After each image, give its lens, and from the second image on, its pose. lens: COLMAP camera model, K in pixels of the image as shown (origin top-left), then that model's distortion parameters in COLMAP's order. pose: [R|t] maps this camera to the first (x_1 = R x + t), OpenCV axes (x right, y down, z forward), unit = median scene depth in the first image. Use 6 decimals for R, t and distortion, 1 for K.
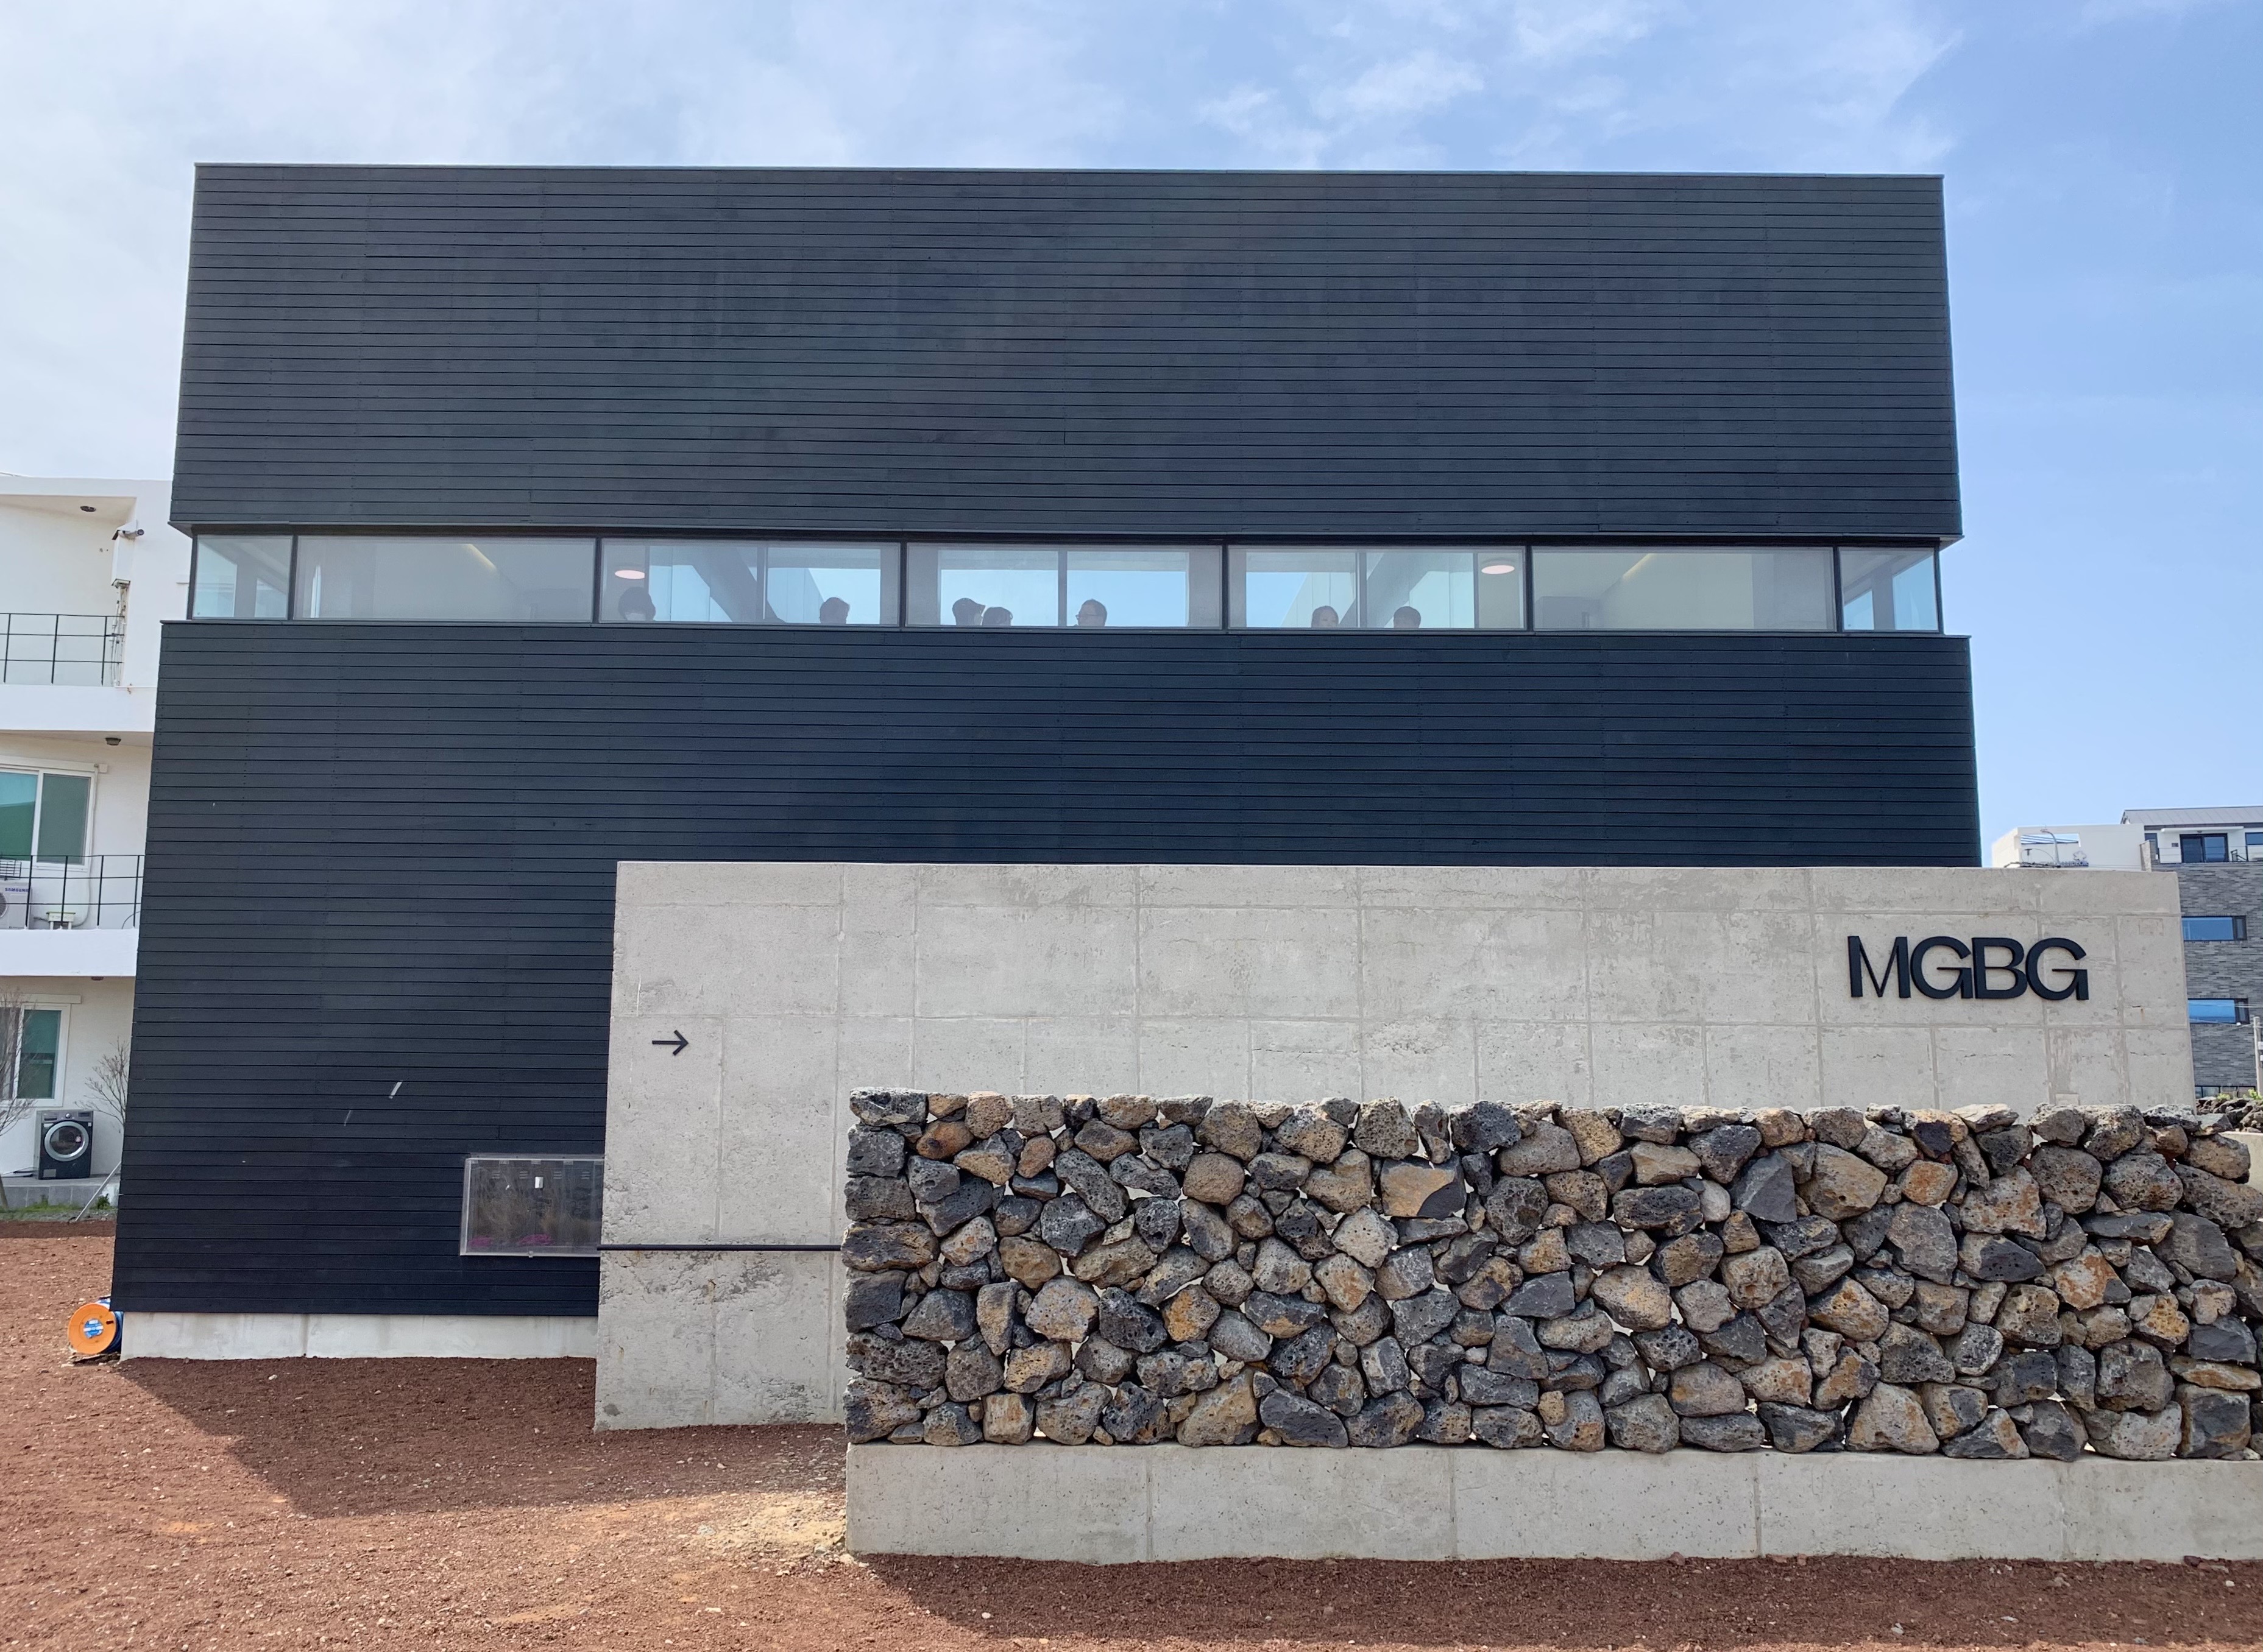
lens RADIAL K [[1859.2, 0, 1012.8], [0, 1859.2, 843.7], [0, 0, 1]] dist [0.060294, -0.060676]
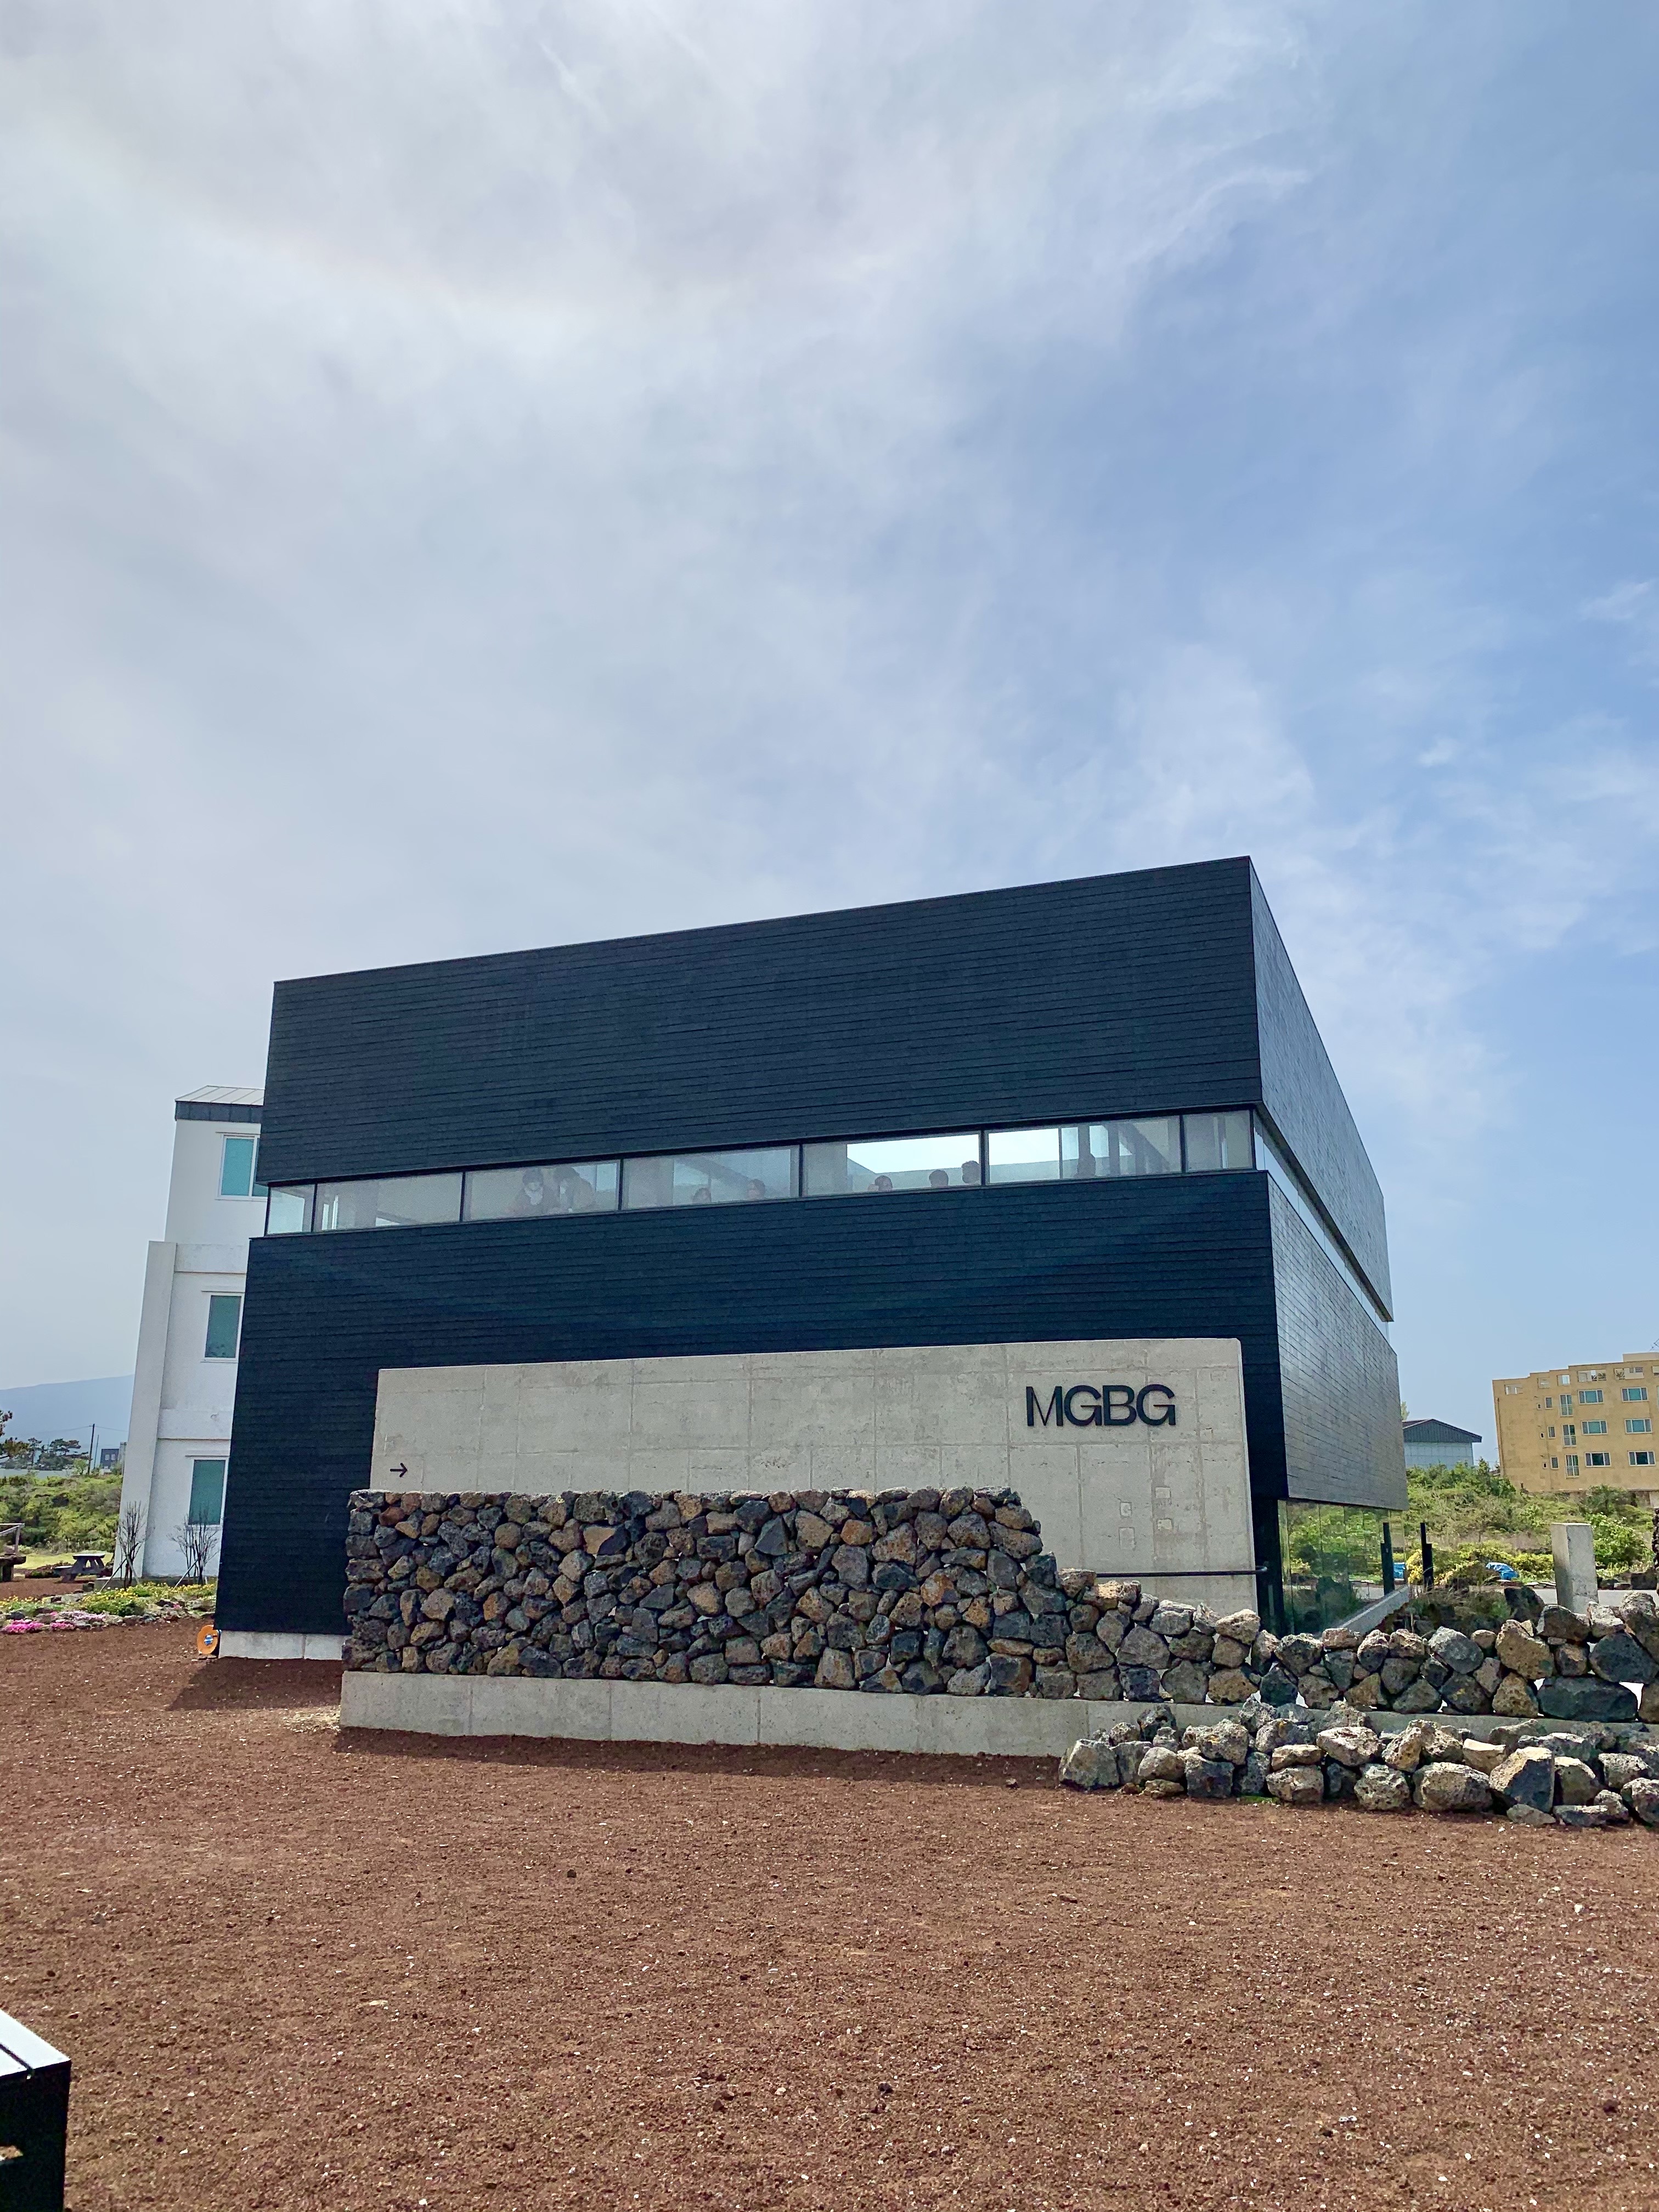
lens RADIAL K [[1713.2, 0, 850.4], [0, 1713.2, 1055.8], [0, 0, 1]] dist [0.045544, -0.066164]
pose [[0.934101, -0.099009, -0.343004, 0.839395], [0.050621, 0.987799, -0.147275, -0.022484], [0.353401, 0.120206, 0.927717, -0.449511]]
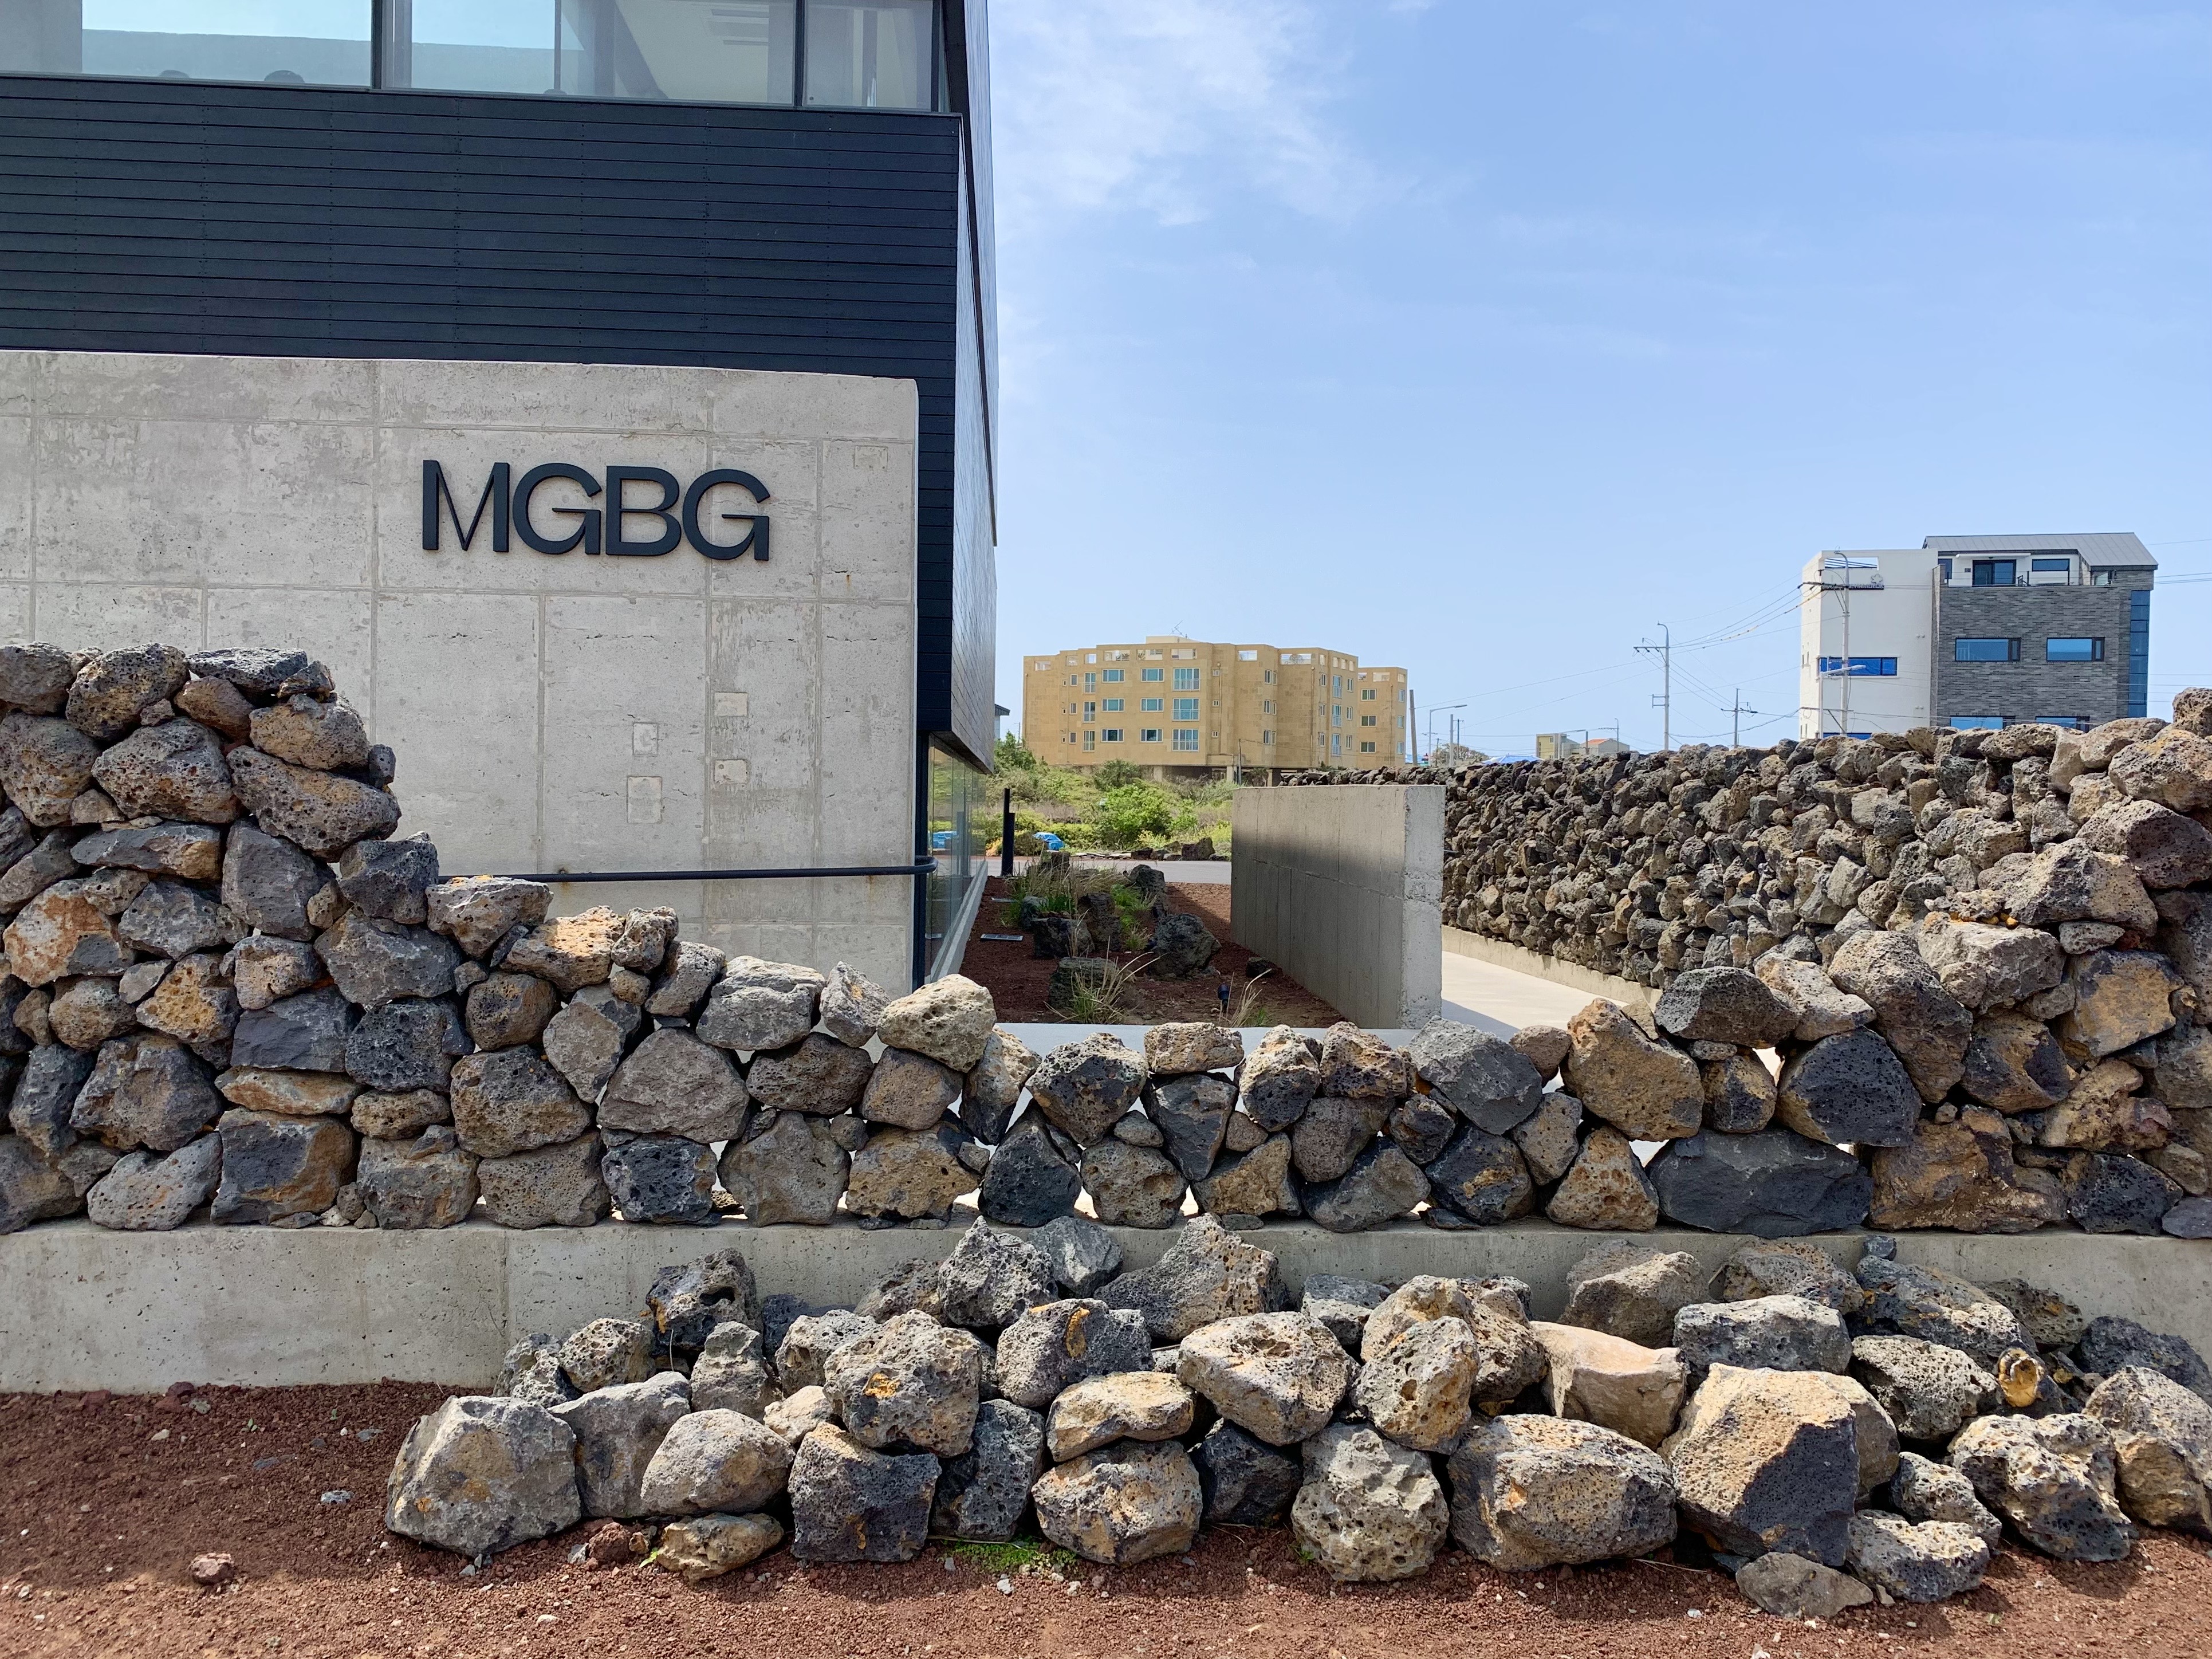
lens RADIAL K [[1713.3, 0, 1093.6], [0, 1713.3, 826.2], [0, 0, 1]] dist [0.045544, -0.066164]
pose [[0.998925, 0.009072, 0.045451, 0.665622], [-0.015538, 0.989454, 0.144009, 0.087314], [-0.043665, -0.144560, 0.988532, 0.347794]]
